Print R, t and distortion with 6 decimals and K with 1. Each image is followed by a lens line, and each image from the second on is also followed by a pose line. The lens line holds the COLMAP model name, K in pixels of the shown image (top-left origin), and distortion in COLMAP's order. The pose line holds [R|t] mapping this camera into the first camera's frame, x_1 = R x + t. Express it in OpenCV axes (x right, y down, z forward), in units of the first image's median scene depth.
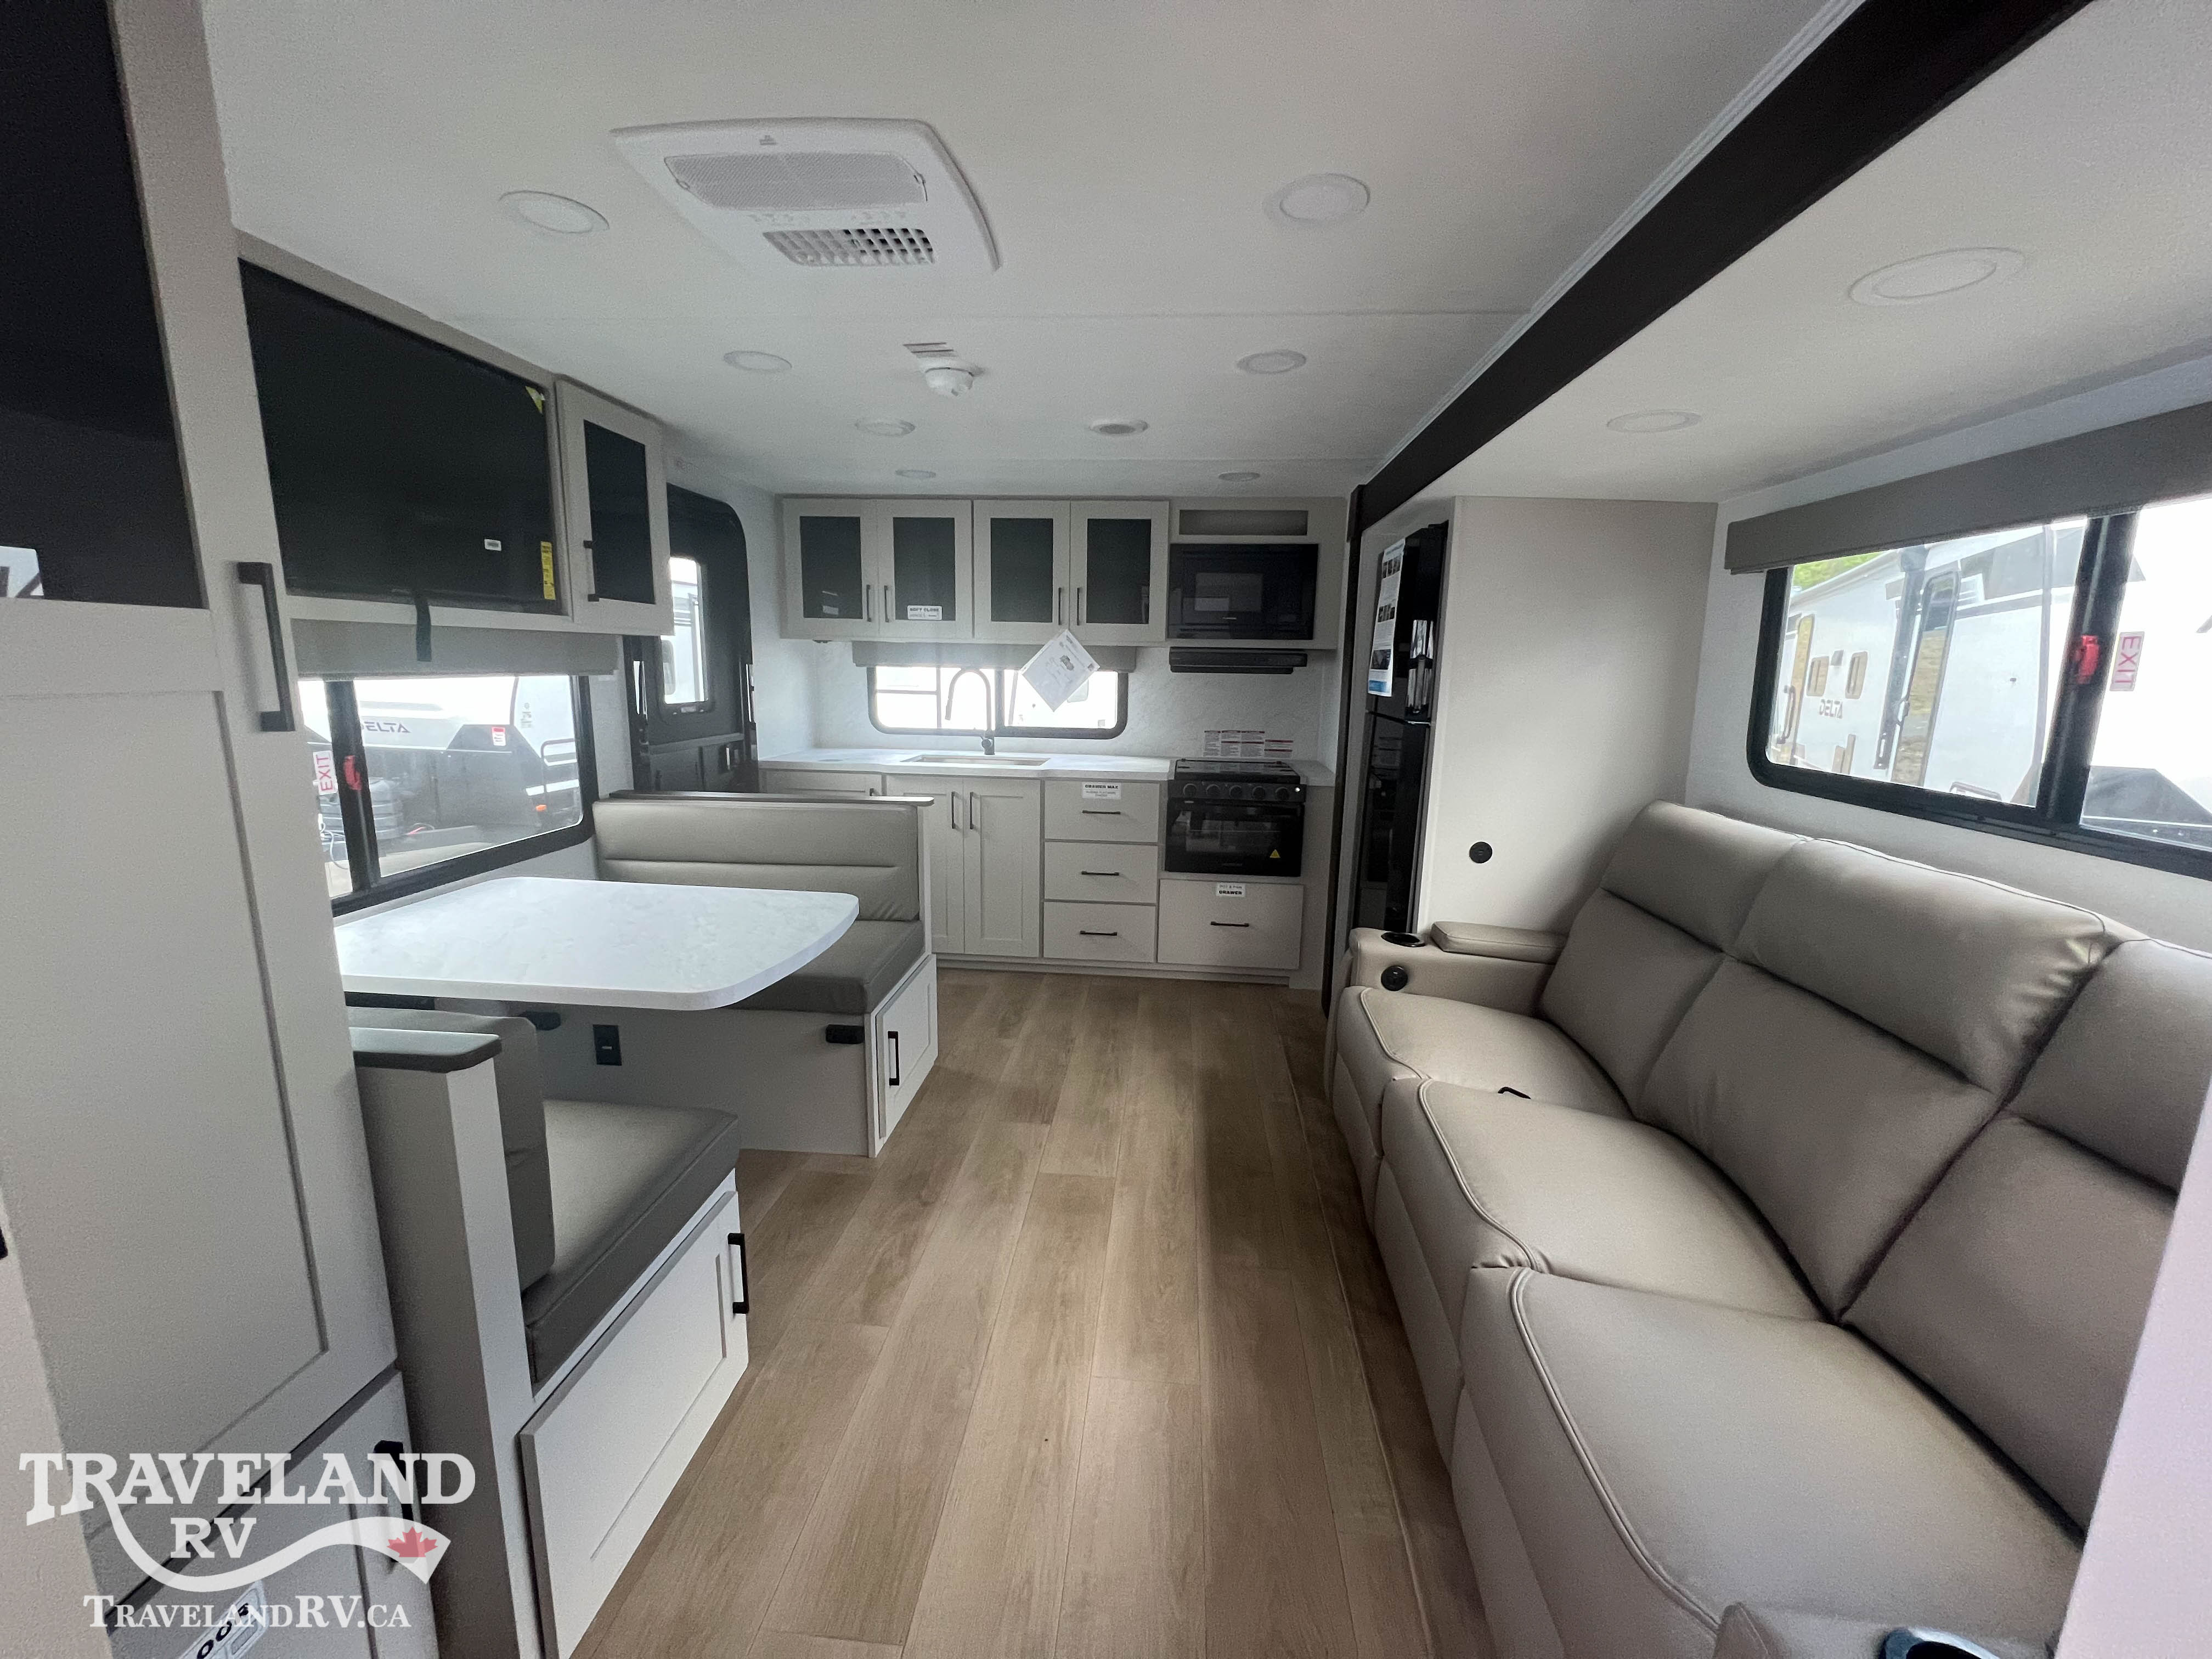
lens RADIAL K [[883.3, 0, 1113.3], [0, 883.3, 833.4], [0, 0, 1]] dist [-0.002496, -0.000243]
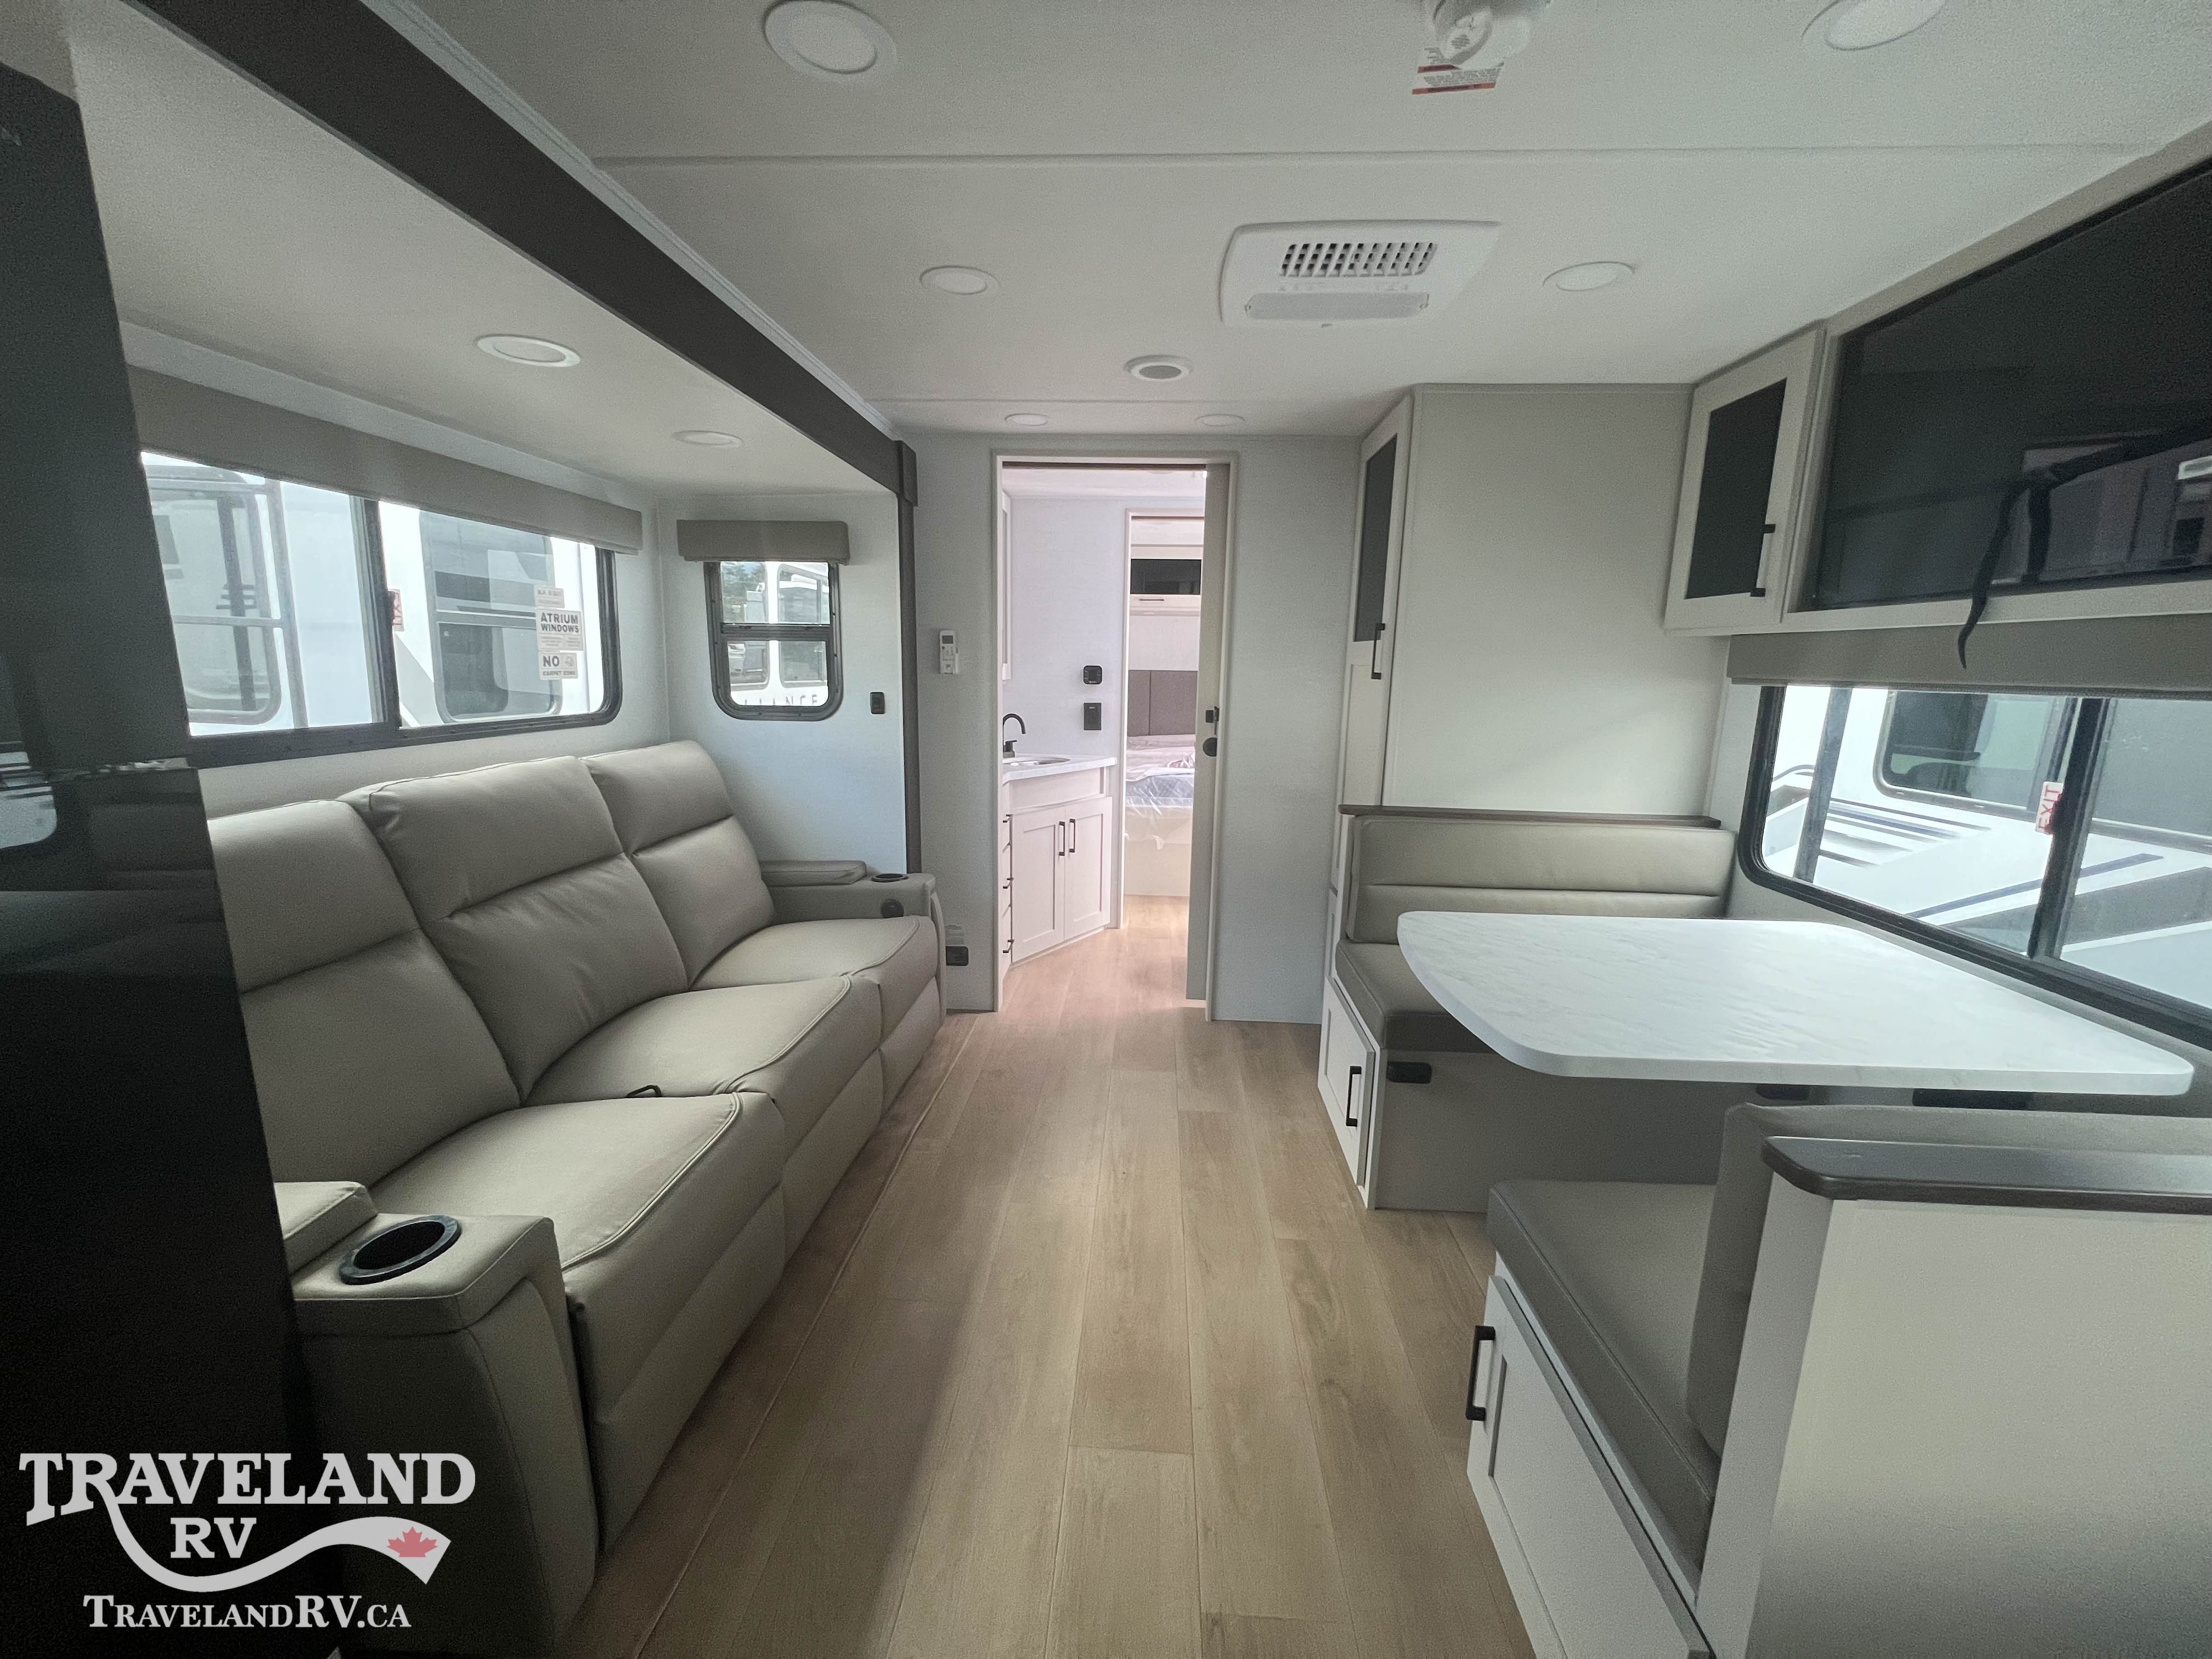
lens RADIAL K [[883.3, 0, 1118.5], [0, 883.3, 813.0], [0, 0, 1]] dist [-0.002496, -0.000243]
pose [[-0.998651, -0.034210, -0.039056, 0.009456], [-0.045869, 0.933752, 0.354968, -0.323462], [0.024325, 0.356281, -0.934062, 1.766332]]
